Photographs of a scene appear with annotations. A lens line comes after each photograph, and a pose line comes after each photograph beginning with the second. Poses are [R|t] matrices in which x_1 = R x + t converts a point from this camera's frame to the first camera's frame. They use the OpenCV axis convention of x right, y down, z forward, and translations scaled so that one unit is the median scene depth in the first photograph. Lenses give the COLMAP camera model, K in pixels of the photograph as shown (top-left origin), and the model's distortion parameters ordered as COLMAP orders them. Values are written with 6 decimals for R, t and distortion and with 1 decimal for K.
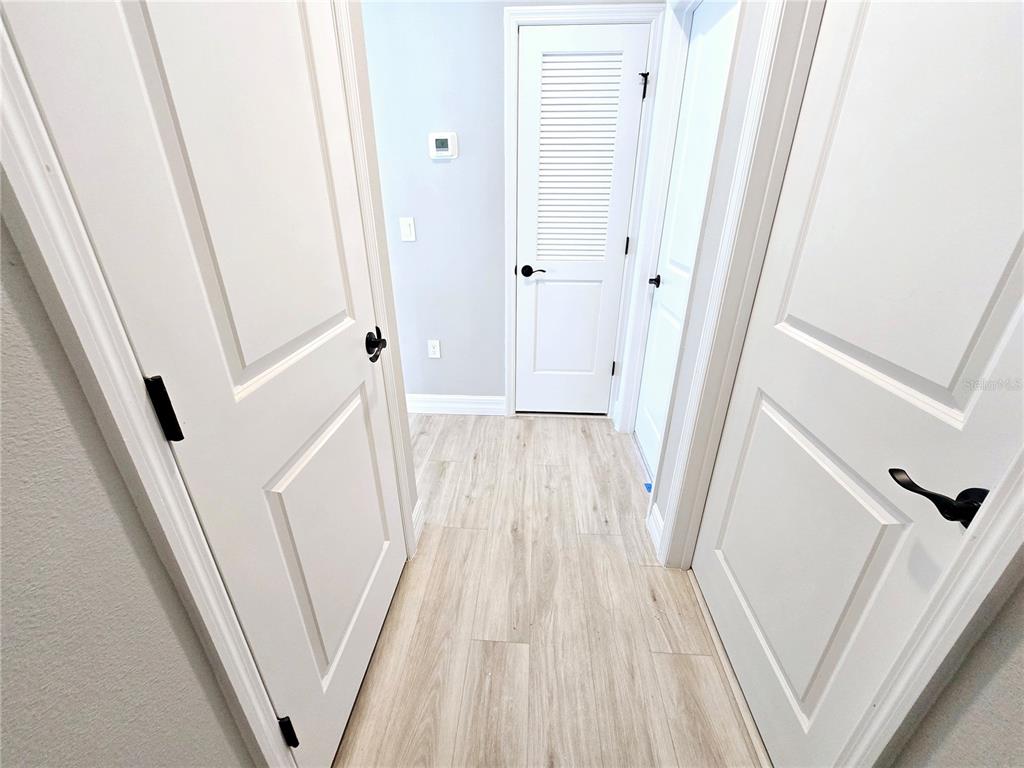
lens RADIAL K [[418.0, 0, 508.6], [0, 418.0, 377.0], [0, 0, 1]] dist [0.001495, 0.000014]
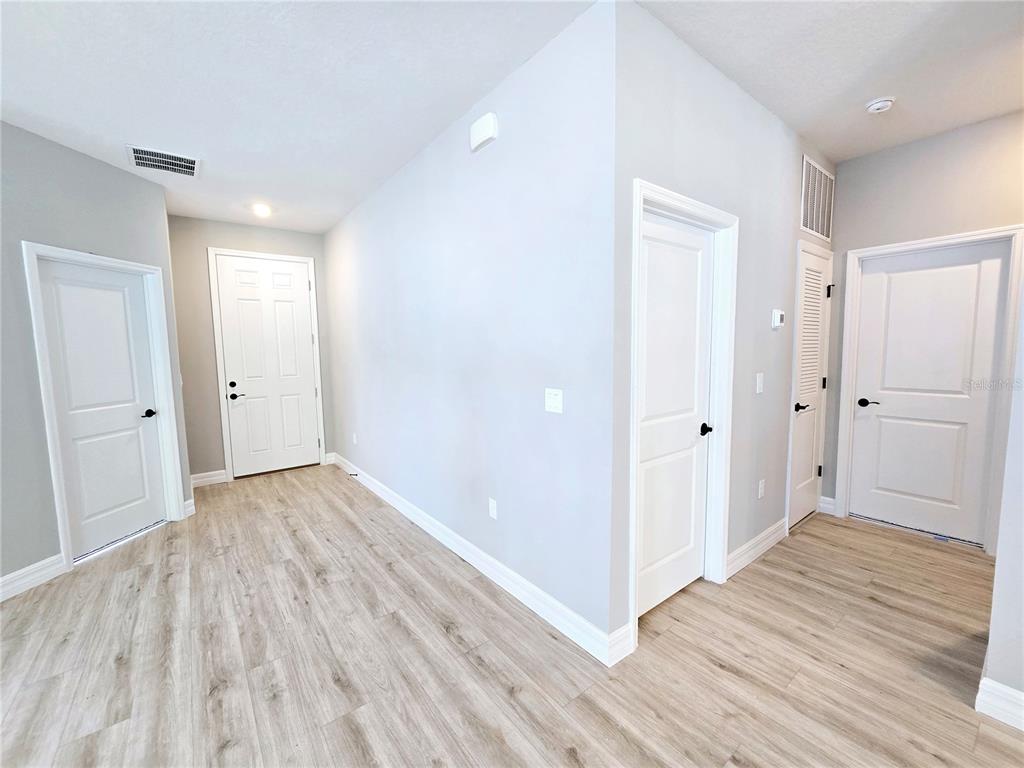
lens RADIAL K [[418.0, 0, 512.6], [0, 418.0, 384.6], [0, 0, 1]] dist [0.001495, 0.000014]
pose [[0.747308, -0.065228, 0.661269, -1.571695], [0.276276, 0.935575, -0.219936, -0.298426], [-0.604320, 0.347053, 0.717183, 0.638222]]
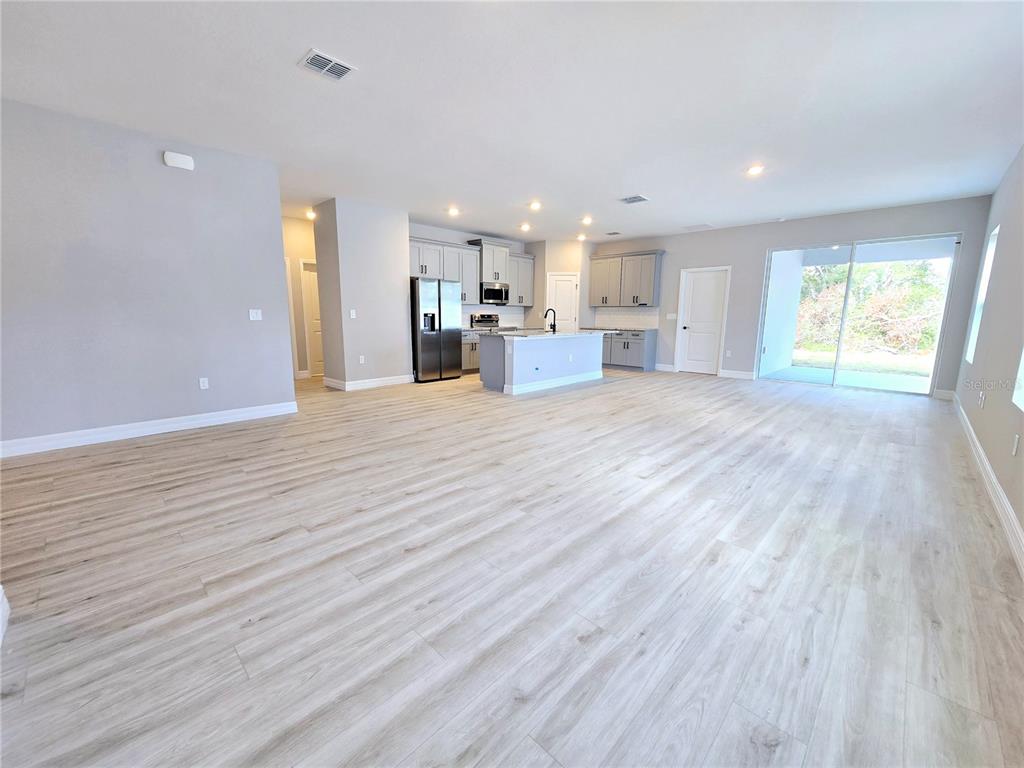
lens RADIAL K [[418.0, 0, 510.0], [0, 418.0, 386.5], [0, 0, 1]] dist [0.001495, 0.000014]
pose [[-0.769260, -0.113099, 0.628846, -3.288454], [0.246278, 0.855671, 0.455164, -0.796026], [-0.589564, 0.505010, -0.630380, 2.049684]]
